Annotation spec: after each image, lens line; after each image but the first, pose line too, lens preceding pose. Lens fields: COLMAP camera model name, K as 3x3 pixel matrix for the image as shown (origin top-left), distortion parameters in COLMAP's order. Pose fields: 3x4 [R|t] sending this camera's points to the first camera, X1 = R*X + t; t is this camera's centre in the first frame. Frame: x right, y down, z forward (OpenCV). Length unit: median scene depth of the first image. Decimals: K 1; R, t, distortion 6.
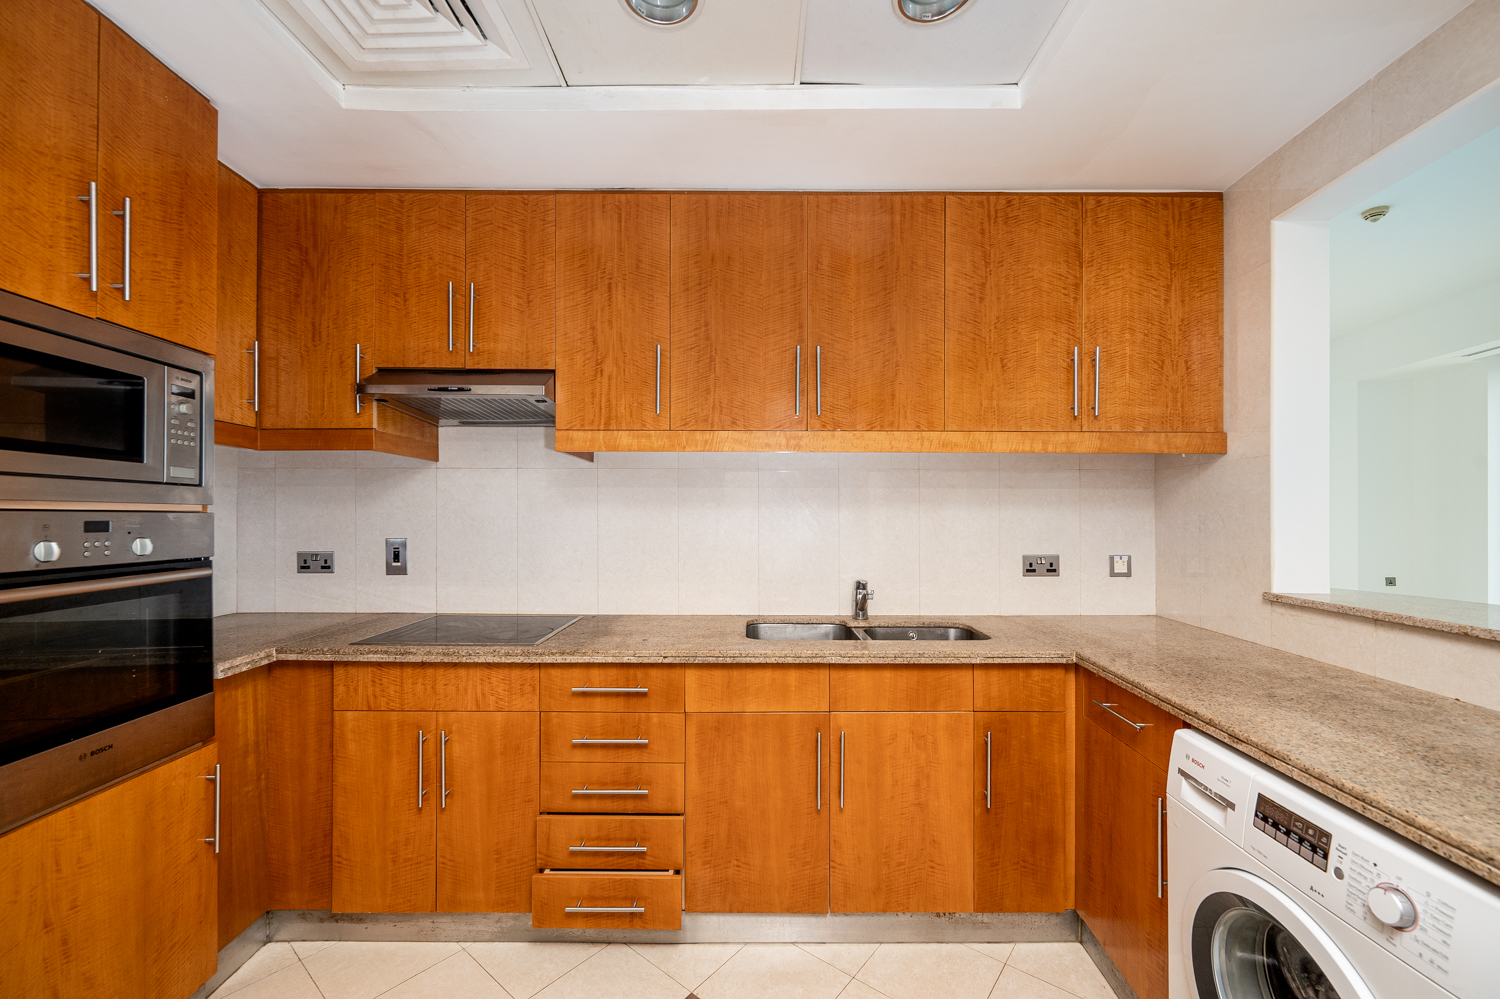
lens RADIAL K [[589.7, 0, 751.8], [0, 589.7, 508.2], [0, 0, 1]] dist [0.000891, -0.000256]
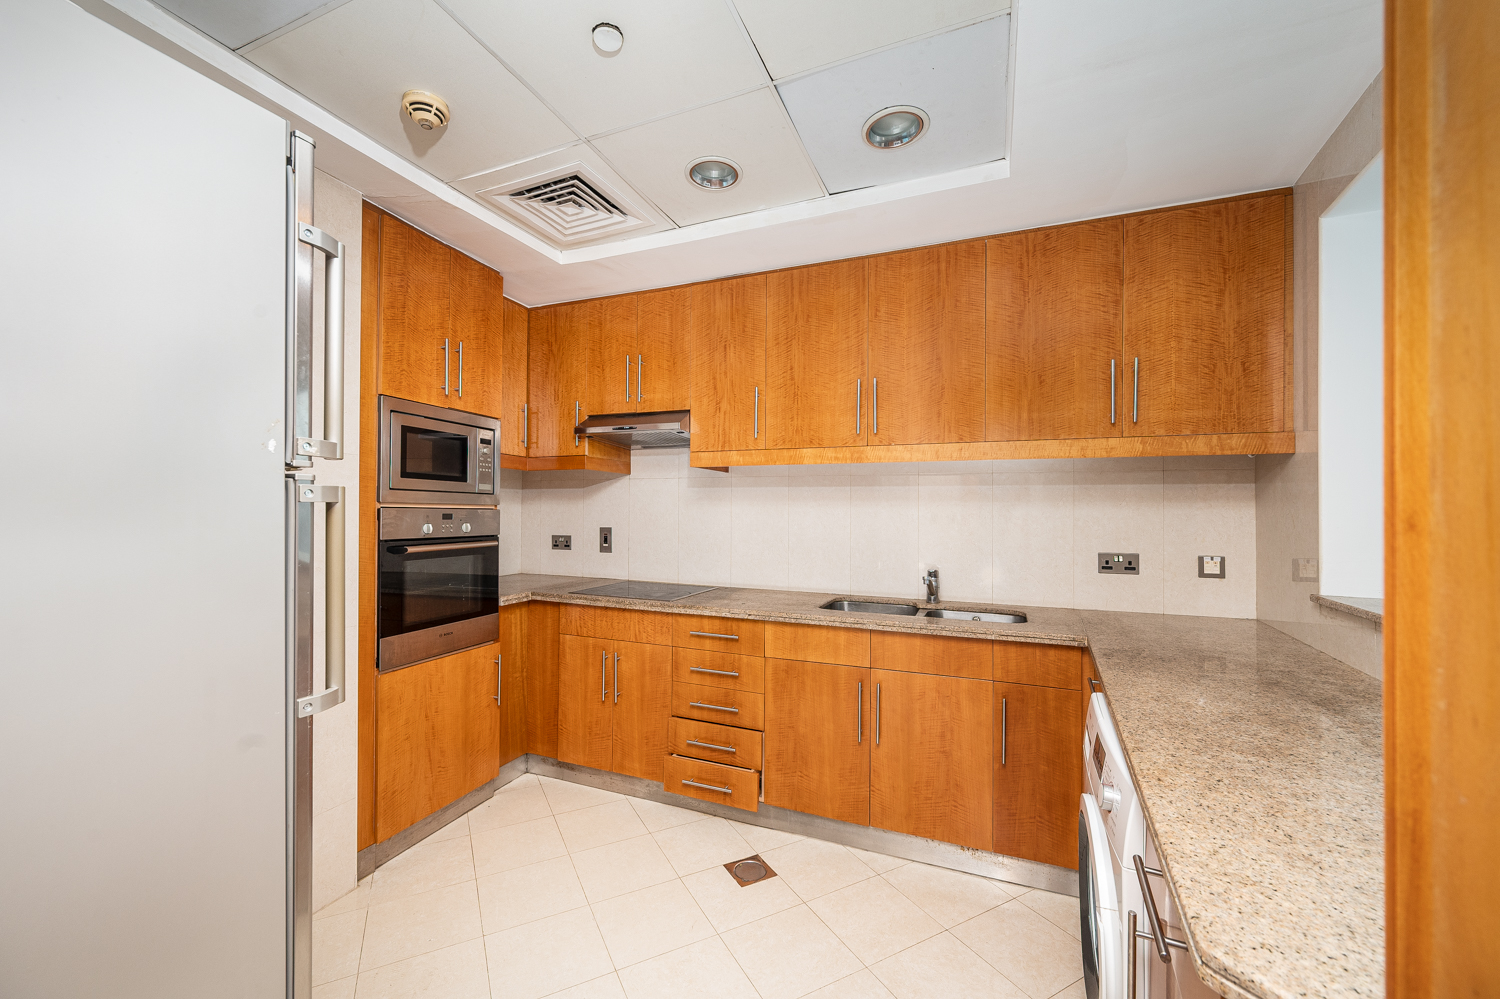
lens RADIAL K [[589.7, 0, 750.1], [0, 589.7, 500.0], [0, 0, 1]] dist [0.000891, -0.000256]
pose [[0.922598, -0.002312, -0.385756, 0.380979], [-0.001783, 0.999946, -0.010256, -0.003293], [0.385759, 0.010149, 0.922544, -0.275599]]
